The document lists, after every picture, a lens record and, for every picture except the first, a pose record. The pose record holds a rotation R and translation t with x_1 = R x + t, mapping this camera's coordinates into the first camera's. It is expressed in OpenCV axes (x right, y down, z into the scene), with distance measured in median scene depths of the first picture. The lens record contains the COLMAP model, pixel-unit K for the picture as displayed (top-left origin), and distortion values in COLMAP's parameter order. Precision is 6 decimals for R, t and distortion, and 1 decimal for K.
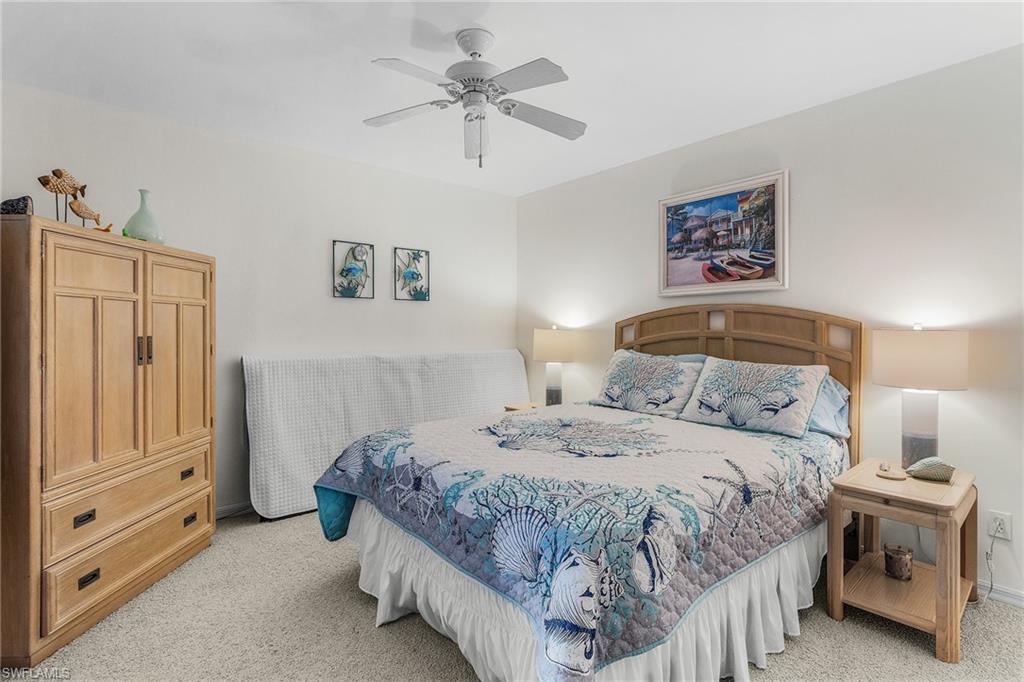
lens RADIAL K [[487.4, 0, 513.7], [0, 487.4, 329.6], [0, 0, 1]] dist [0.007860, -0.005736]
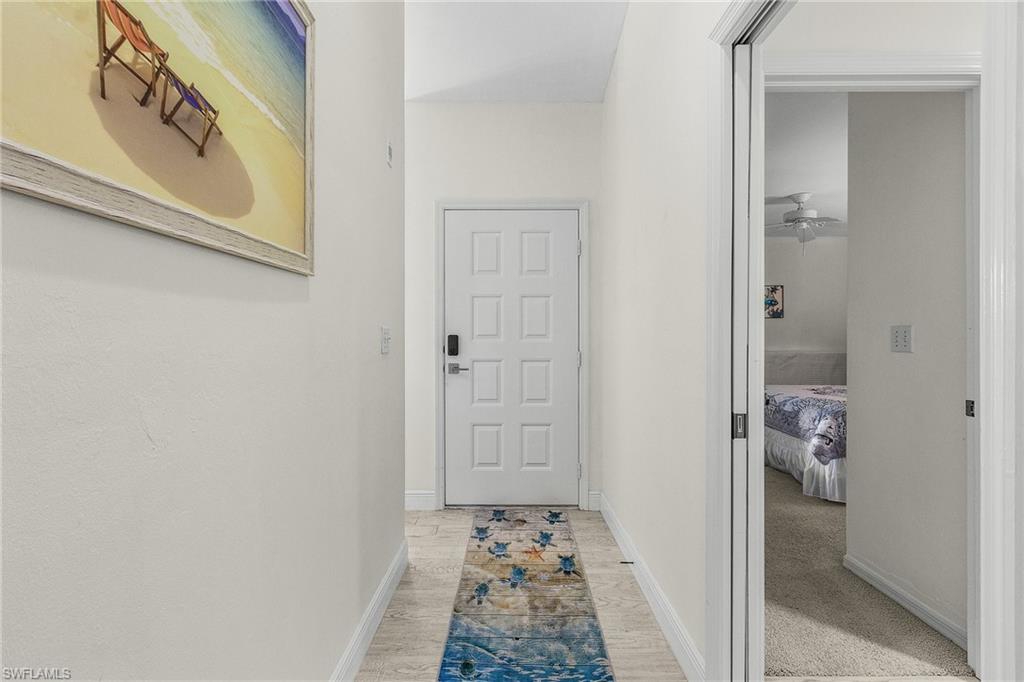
lens RADIAL K [[487.4, 0, 513.7], [0, 487.4, 329.6], [0, 0, 1]] dist [0.007860, -0.005736]
pose [[0.754677, -0.008178, -0.656045, 0.441711], [-0.007195, 0.999759, -0.020740, 0.036823], [0.656057, 0.020372, 0.754437, -1.633363]]
